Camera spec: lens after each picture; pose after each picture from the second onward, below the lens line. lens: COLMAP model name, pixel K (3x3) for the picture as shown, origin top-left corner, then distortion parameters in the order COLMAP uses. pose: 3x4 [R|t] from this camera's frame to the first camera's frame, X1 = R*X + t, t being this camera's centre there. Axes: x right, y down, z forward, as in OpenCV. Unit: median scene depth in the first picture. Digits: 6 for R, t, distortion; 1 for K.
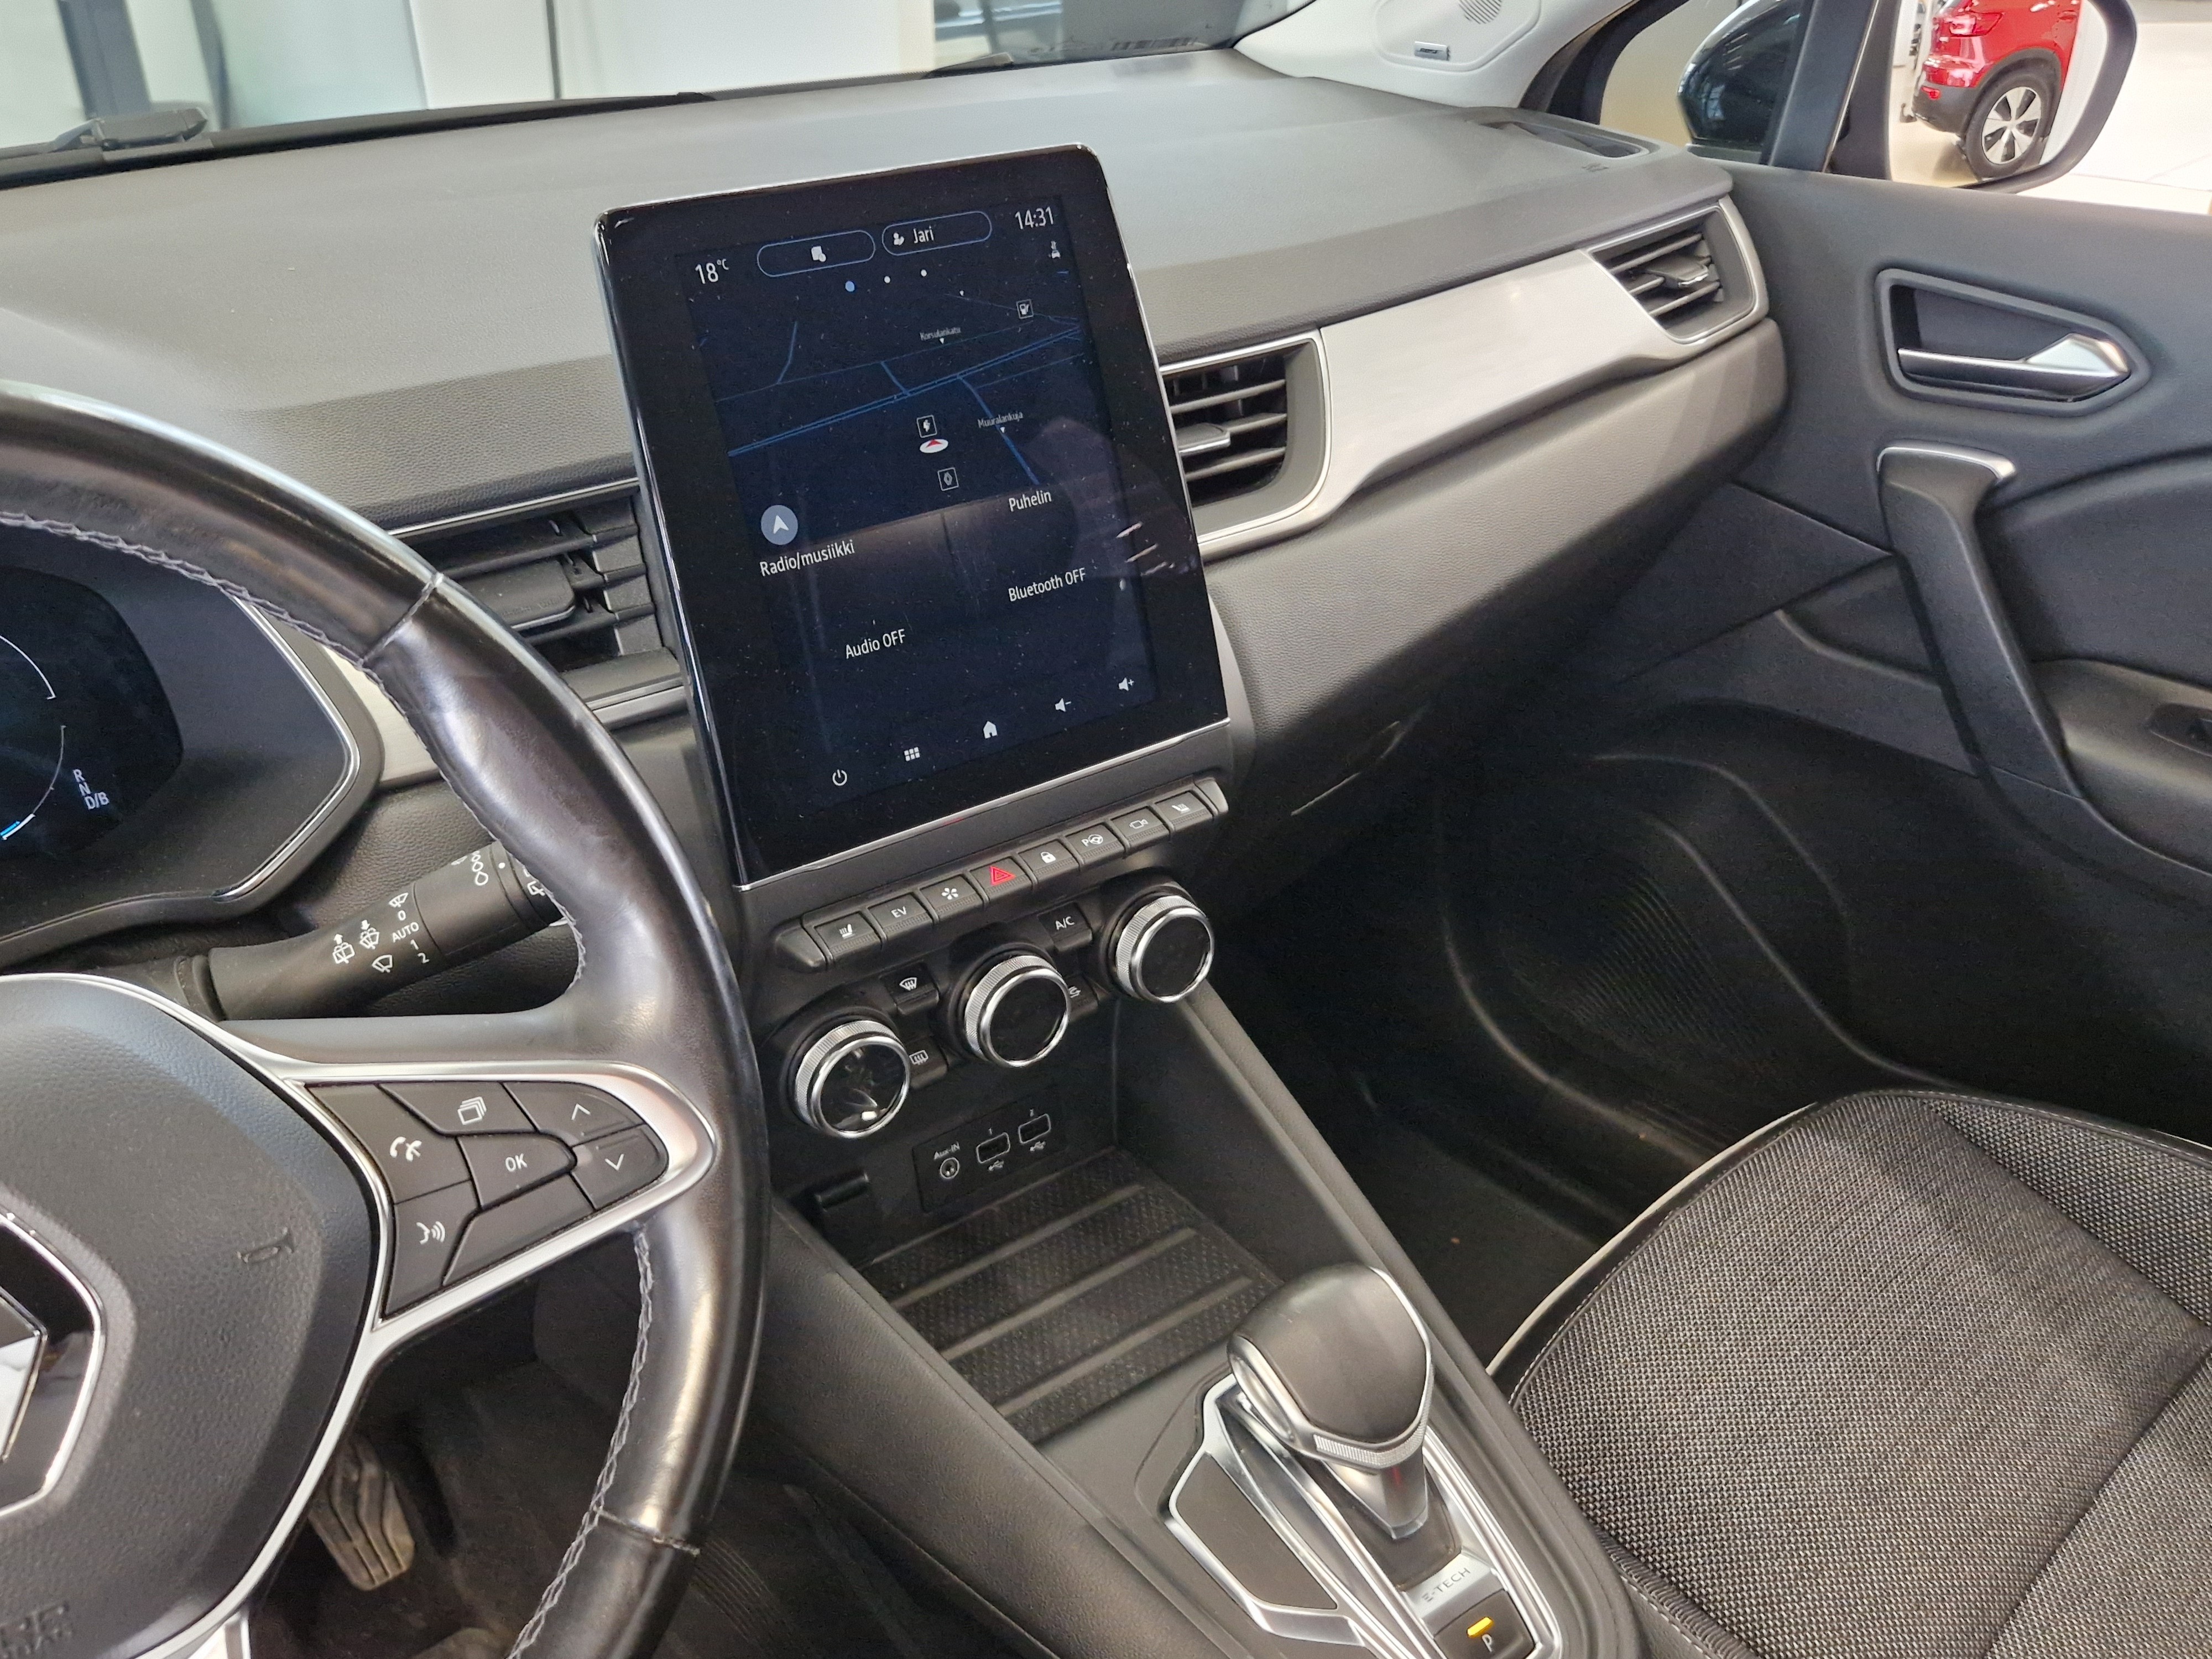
lens RADIAL K [[1894.1, 0, 1093.6], [0, 1894.1, 795.1], [0, 0, 1]] dist [0.042147, -0.033534]
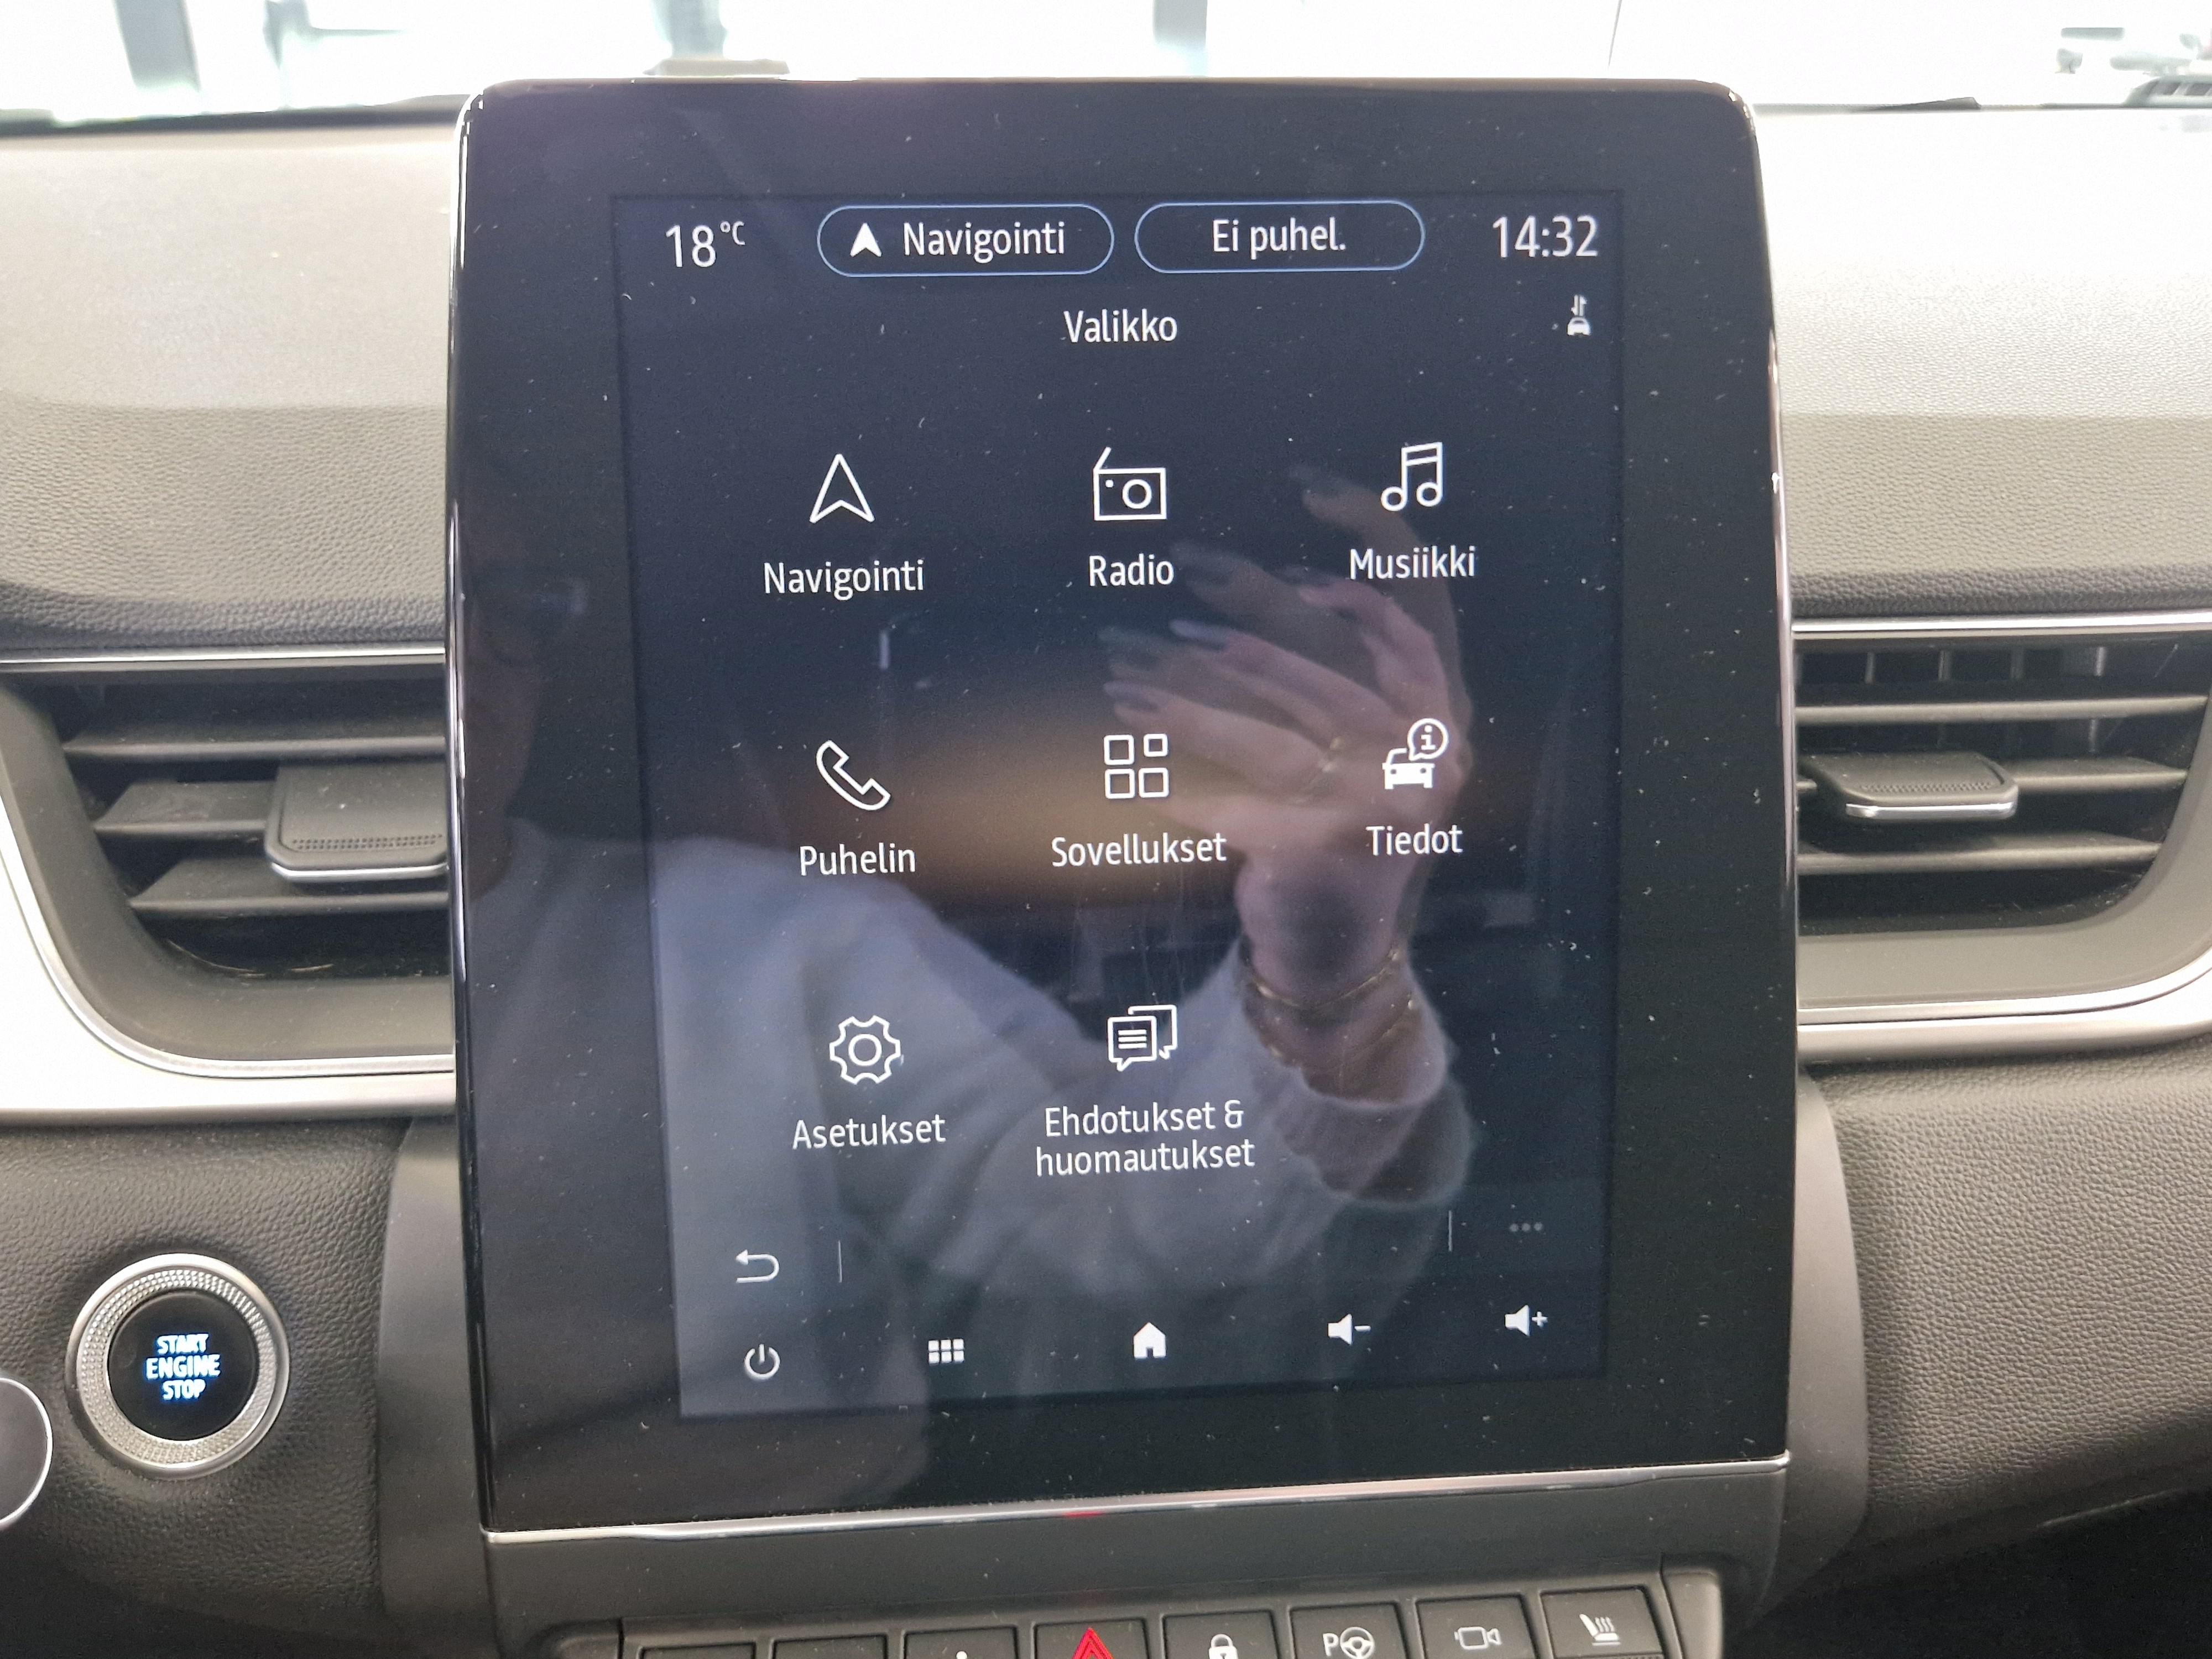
lens RADIAL K [[1894.1, 0, 1115.3], [0, 1894.1, 828.2], [0, 0, 1]] dist [0.042147, -0.033534]
pose [[0.857862, 0.241166, -0.453775, 0.100668], [-0.261828, 0.964949, 0.017853, -0.141479], [0.442175, 0.103495, 0.890938, 0.529415]]
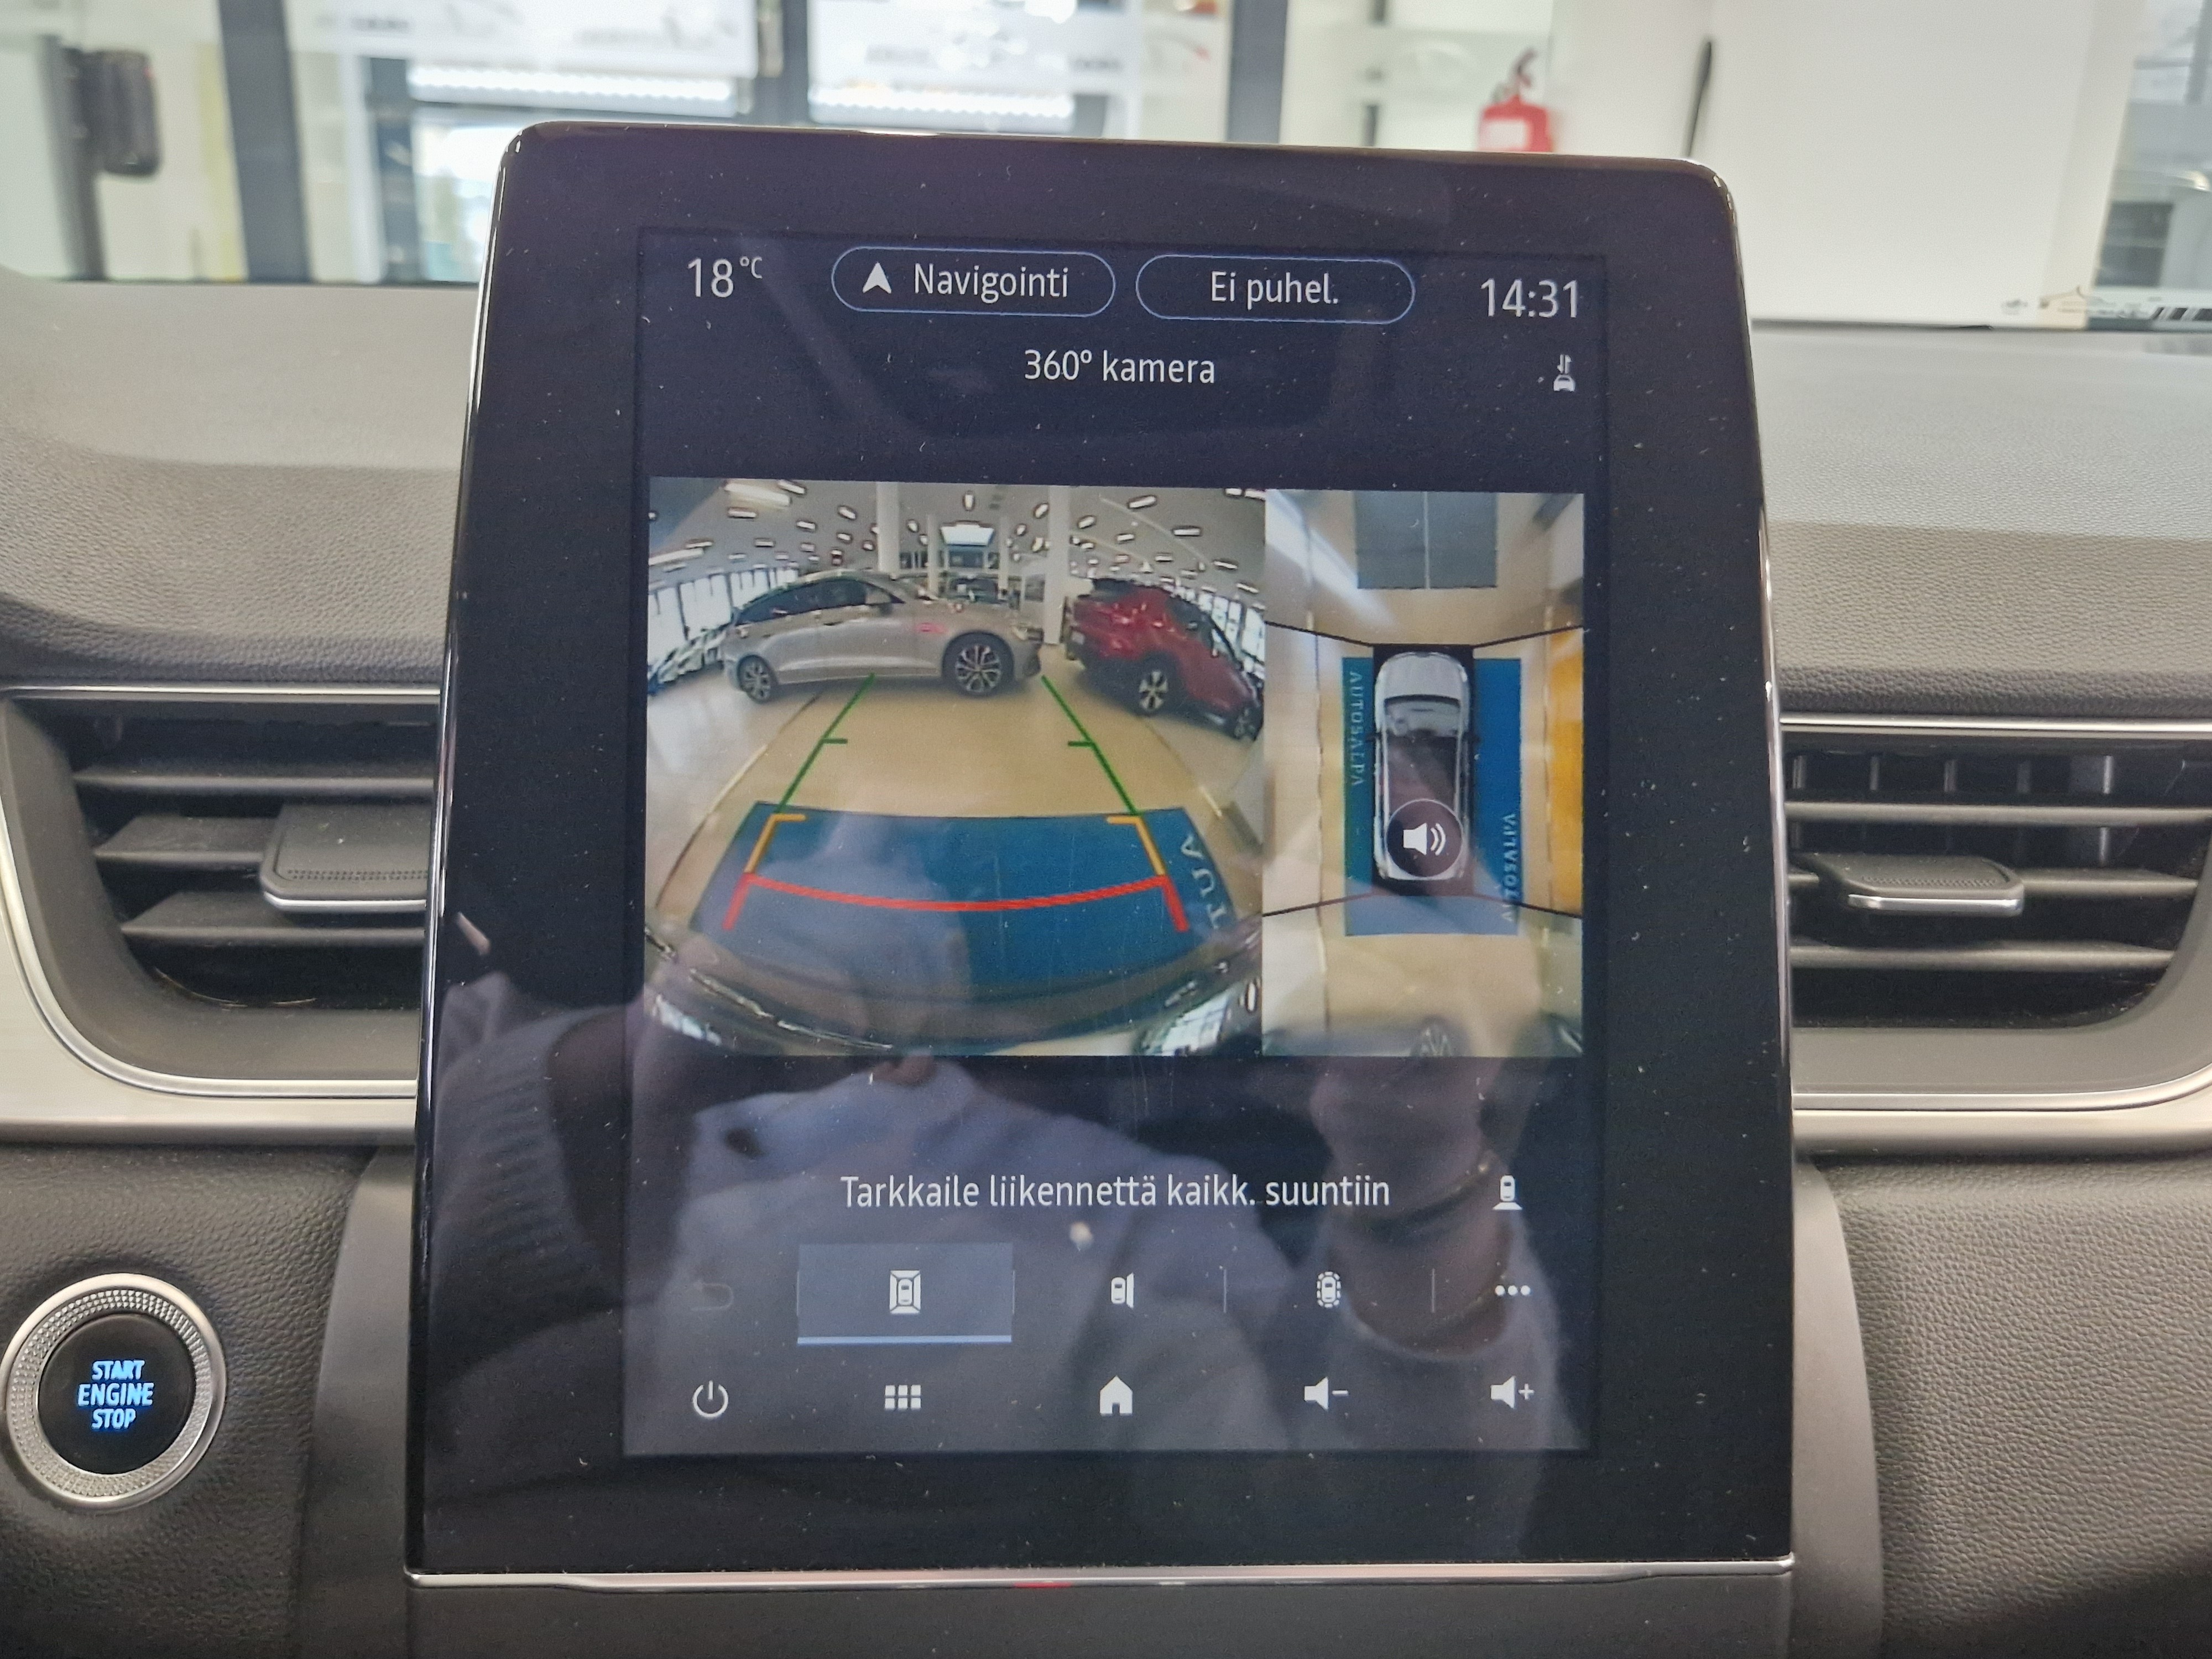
lens RADIAL K [[1894.1, 0, 1122.3], [0, 1894.1, 797.1], [0, 0, 1]] dist [0.042147, -0.033534]
pose [[0.840382, 0.198579, -0.504306, 0.121570], [-0.294902, 0.948207, -0.118055, -0.101220], [0.454743, 0.247932, 0.855417, 0.543707]]
